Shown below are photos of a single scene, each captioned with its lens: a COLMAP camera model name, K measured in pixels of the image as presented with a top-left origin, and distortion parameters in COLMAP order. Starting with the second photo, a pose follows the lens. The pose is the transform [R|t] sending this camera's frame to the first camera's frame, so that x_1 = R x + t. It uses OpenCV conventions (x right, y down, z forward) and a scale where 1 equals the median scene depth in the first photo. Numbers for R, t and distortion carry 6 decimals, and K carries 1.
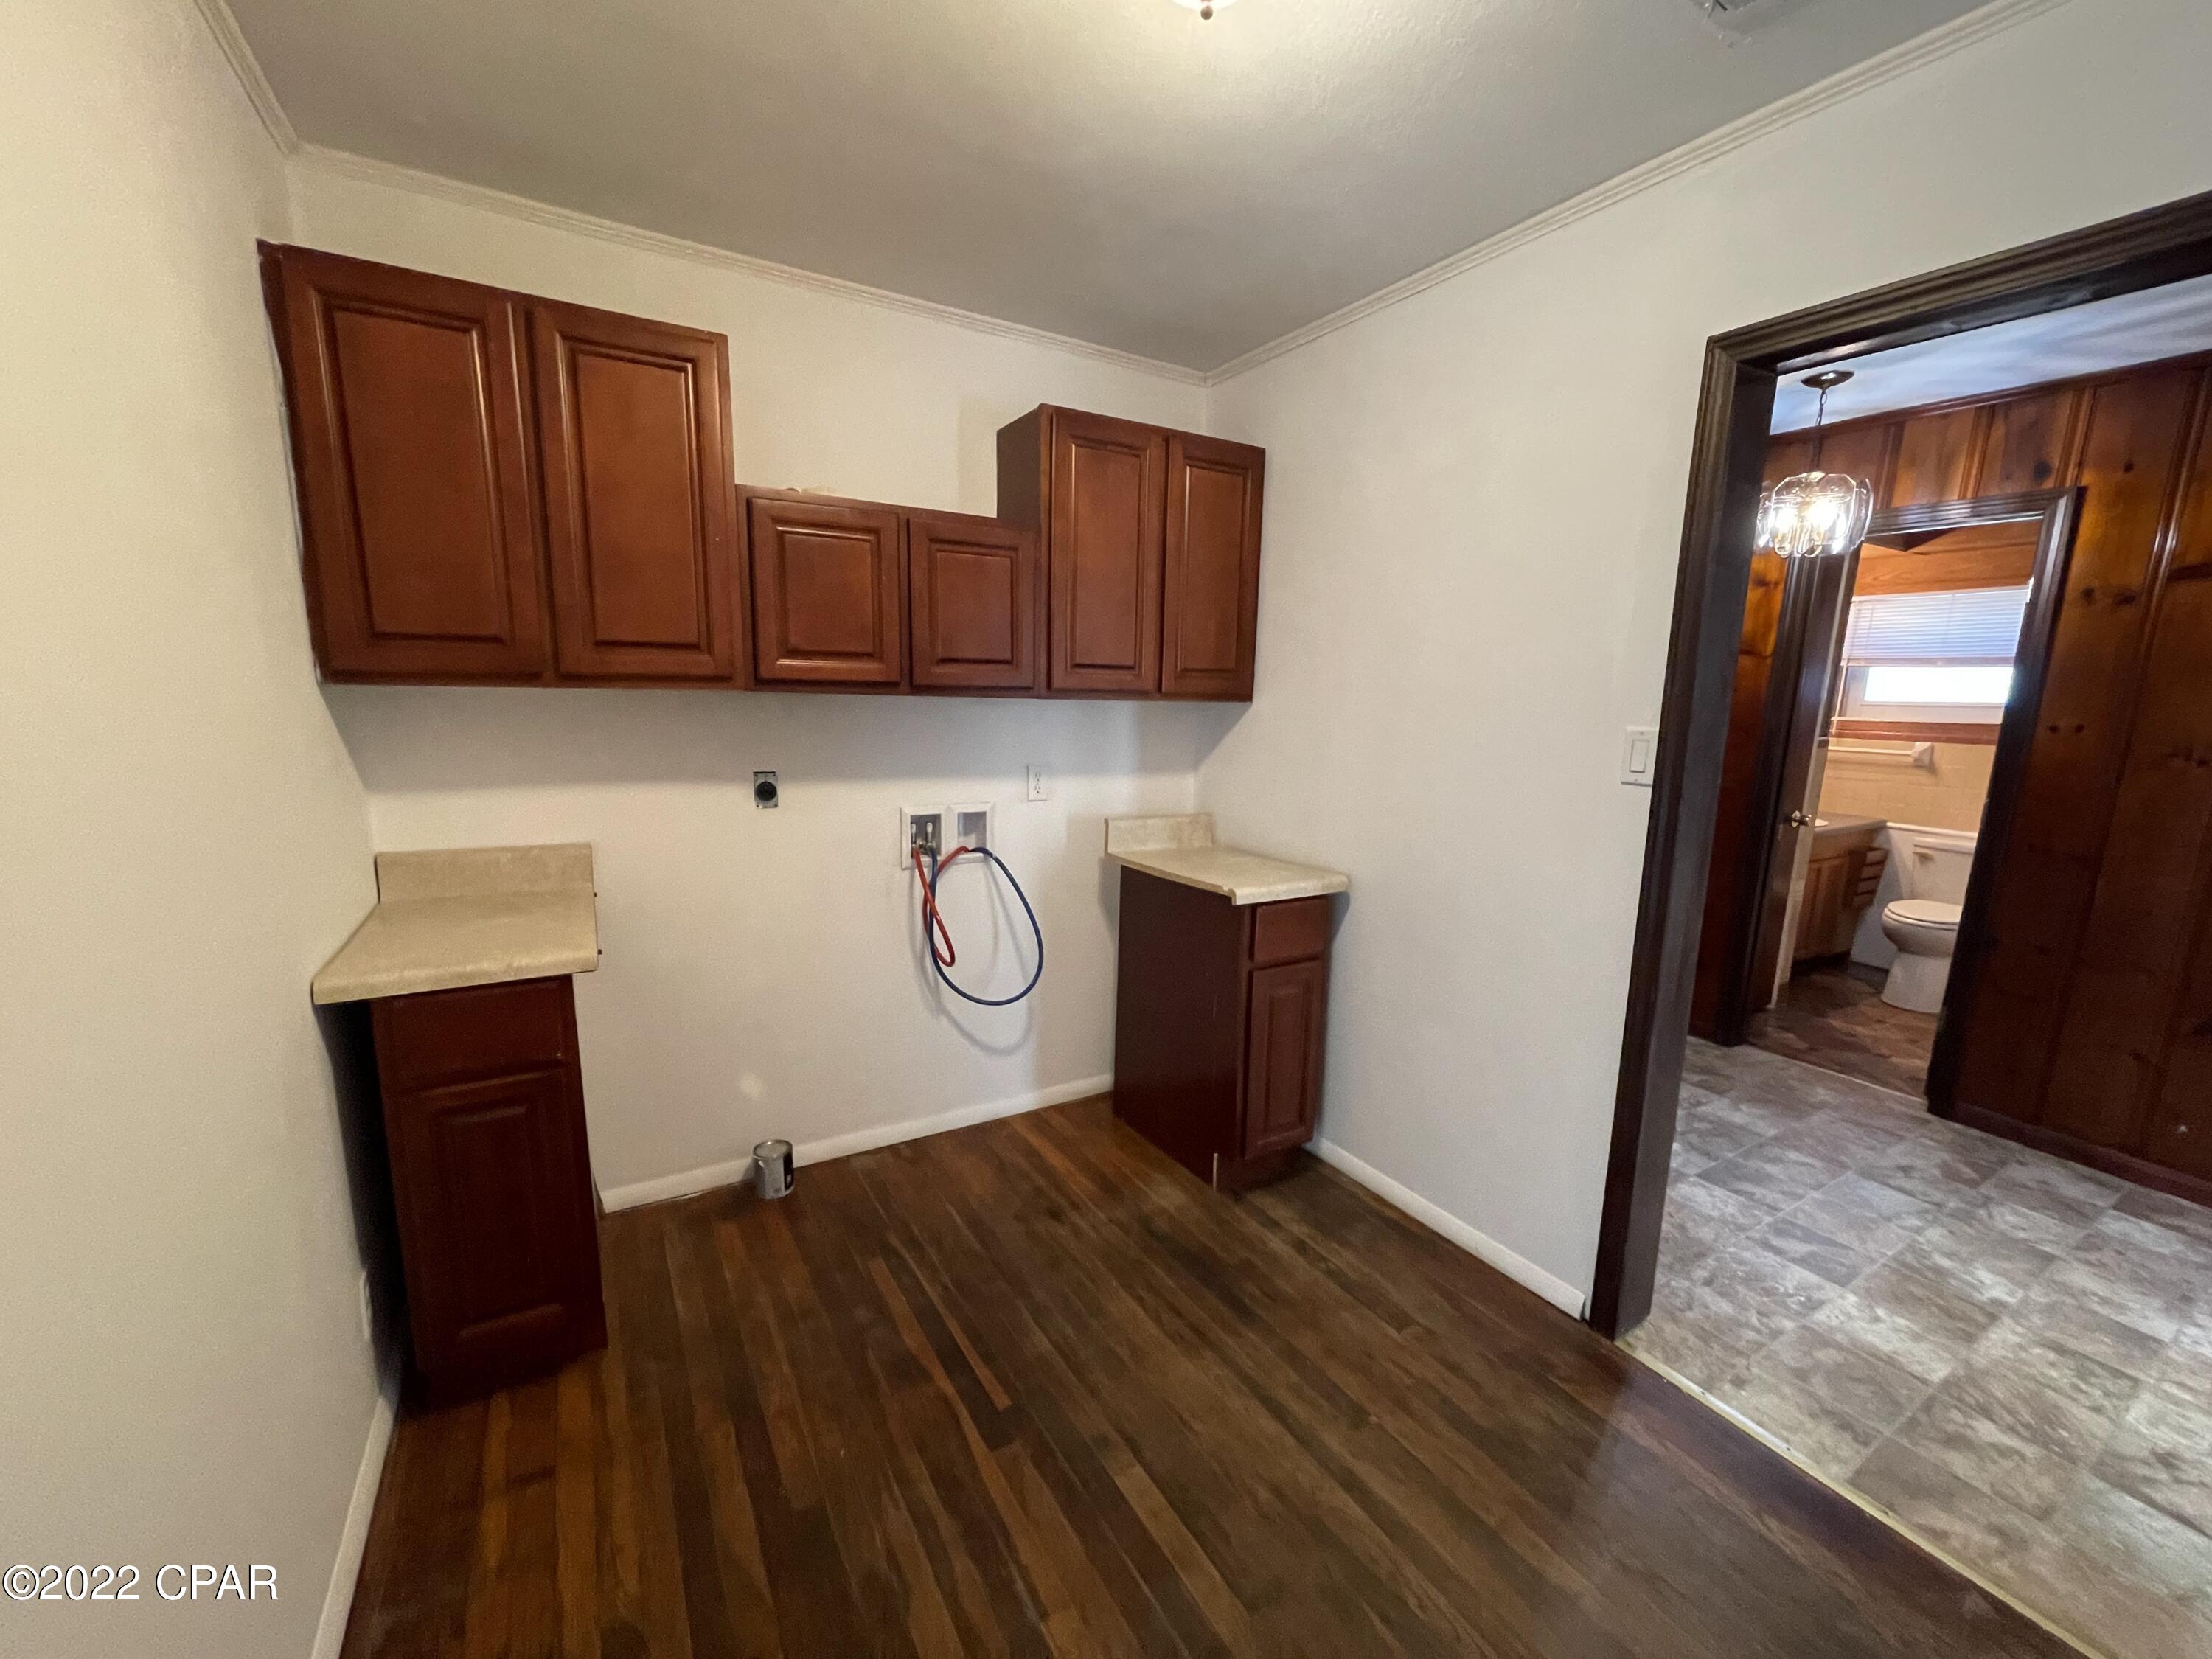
lens RADIAL K [[895.5, 0, 1100.7], [0, 895.5, 844.6], [0, 0, 1]] dist [0.001442, 0.000659]
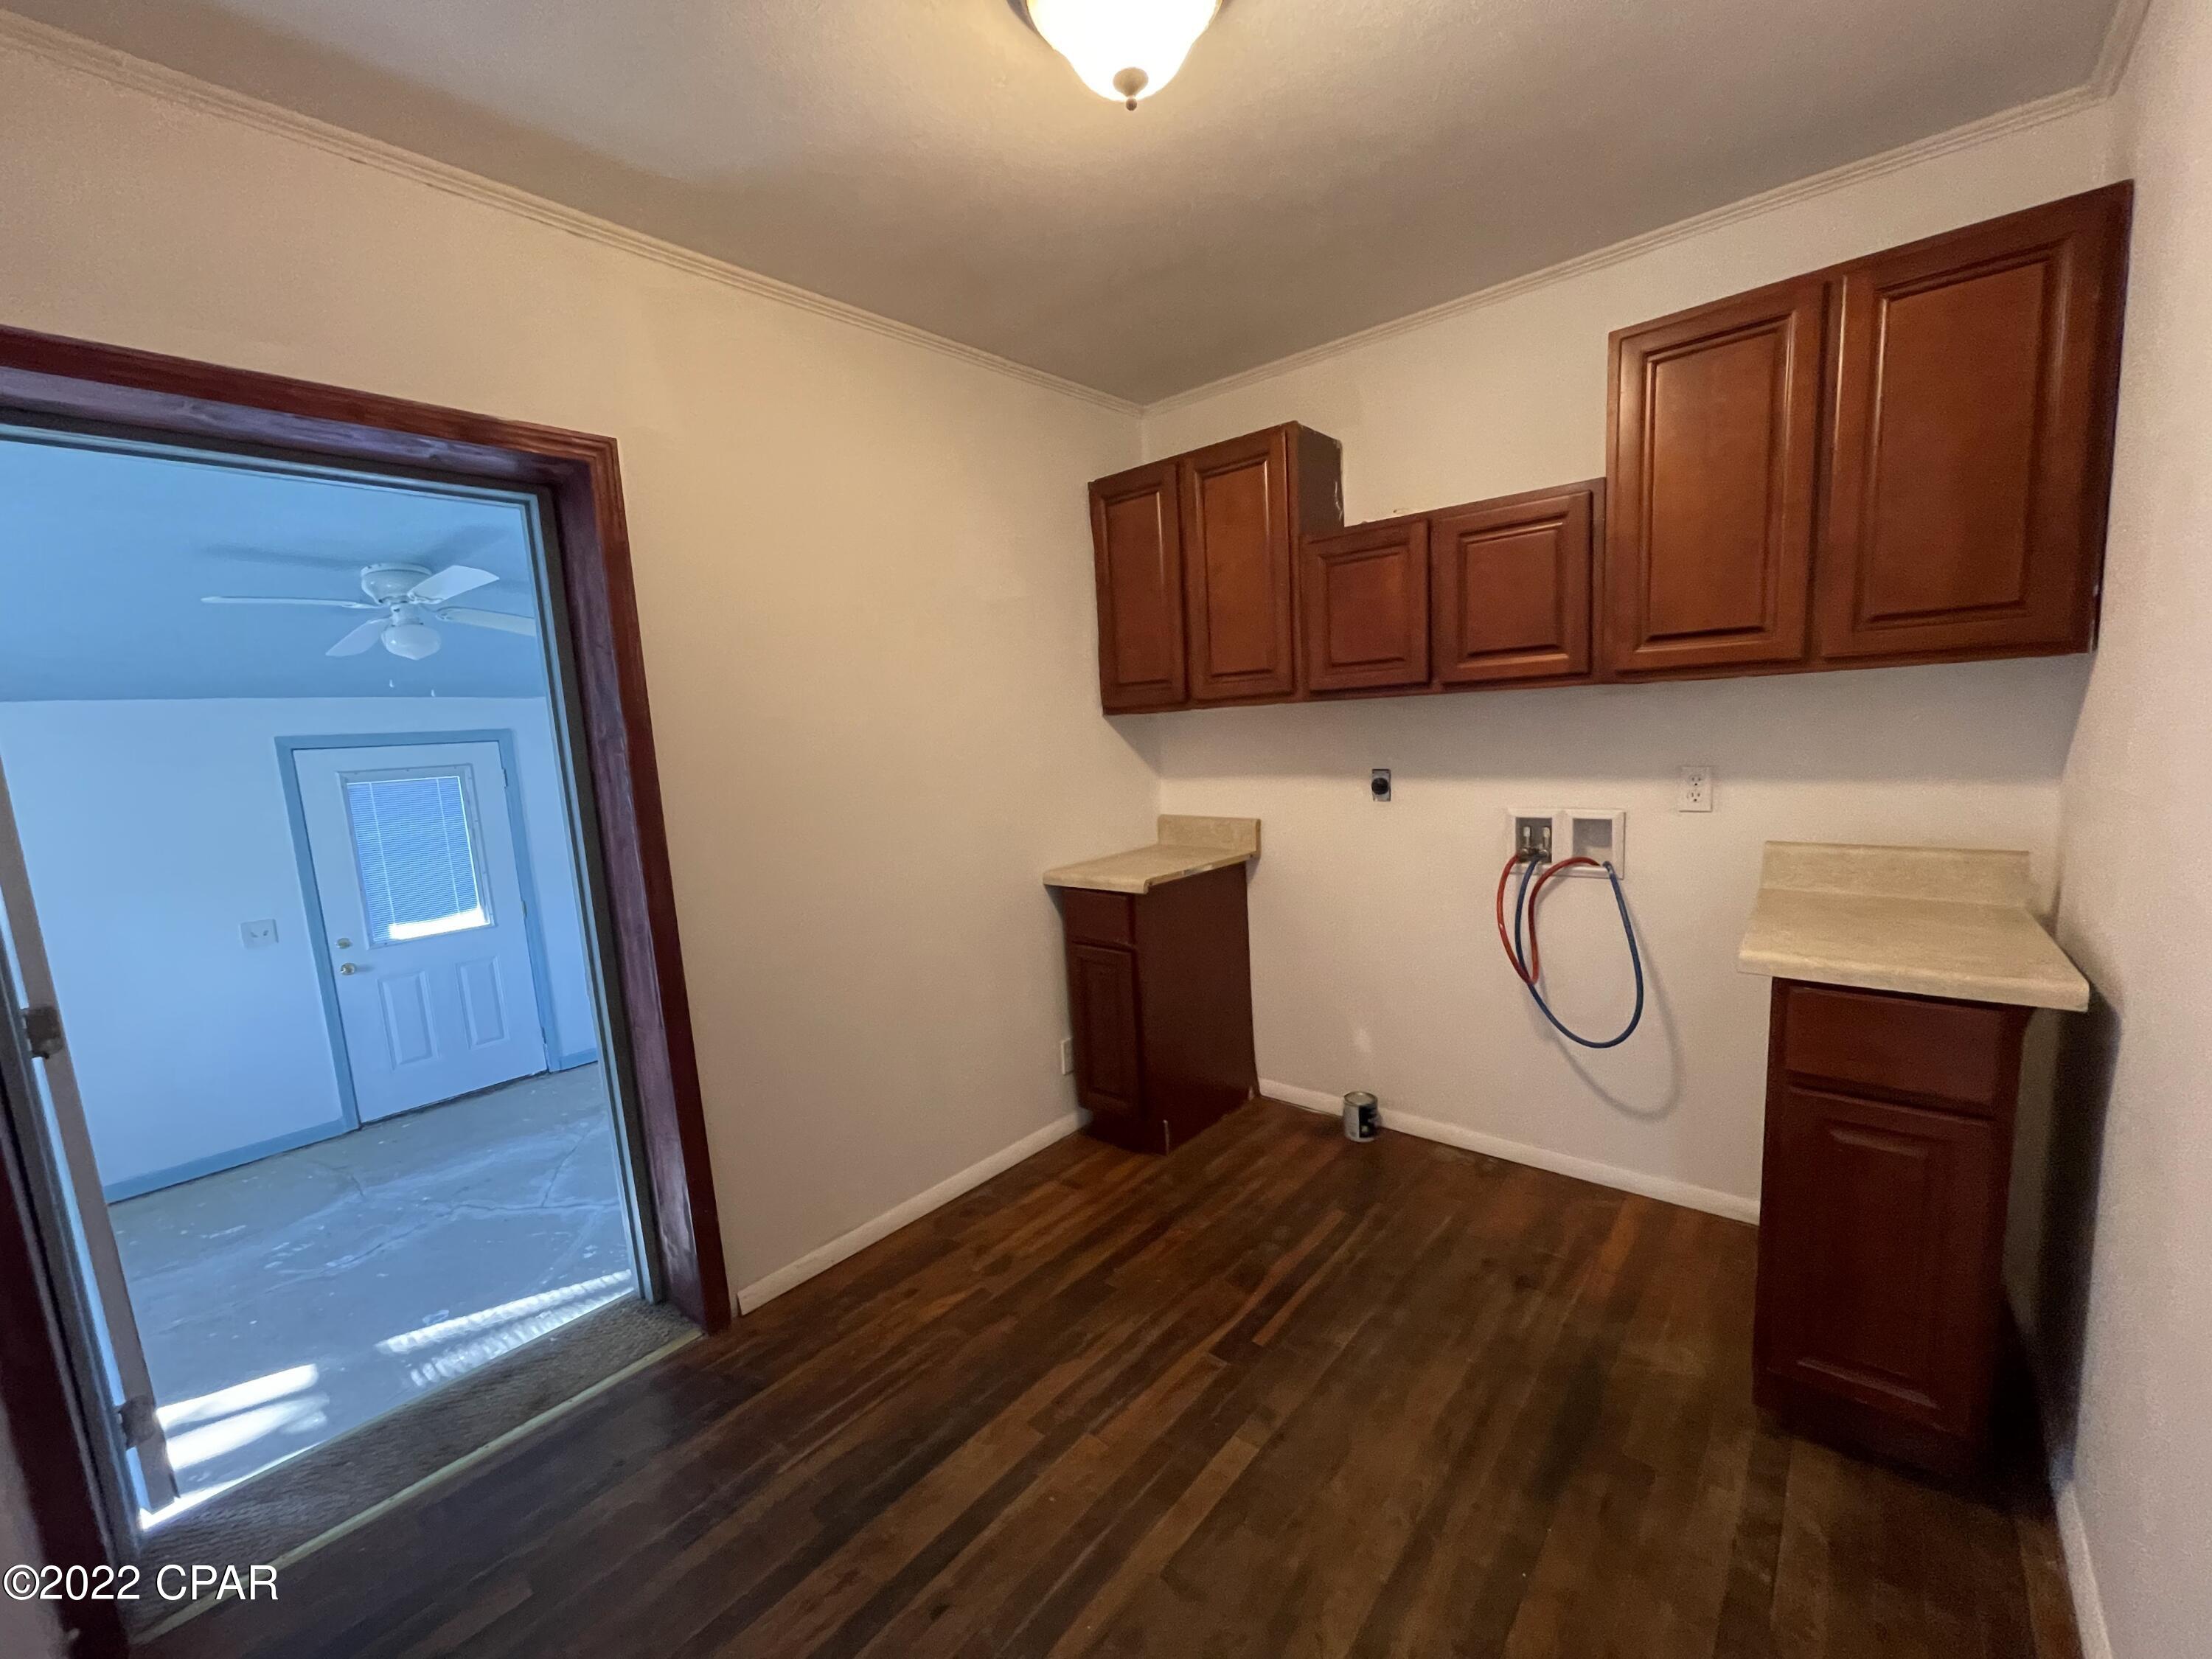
lens RADIAL K [[895.5, 0, 1100.7], [0, 895.5, 844.6], [0, 0, 1]] dist [0.001442, 0.000659]
pose [[0.313361, 0.091859, -0.945181, 0.663868], [-0.088466, 0.993806, 0.067256, -0.034536], [0.945505, 0.062541, 0.319546, 0.342275]]
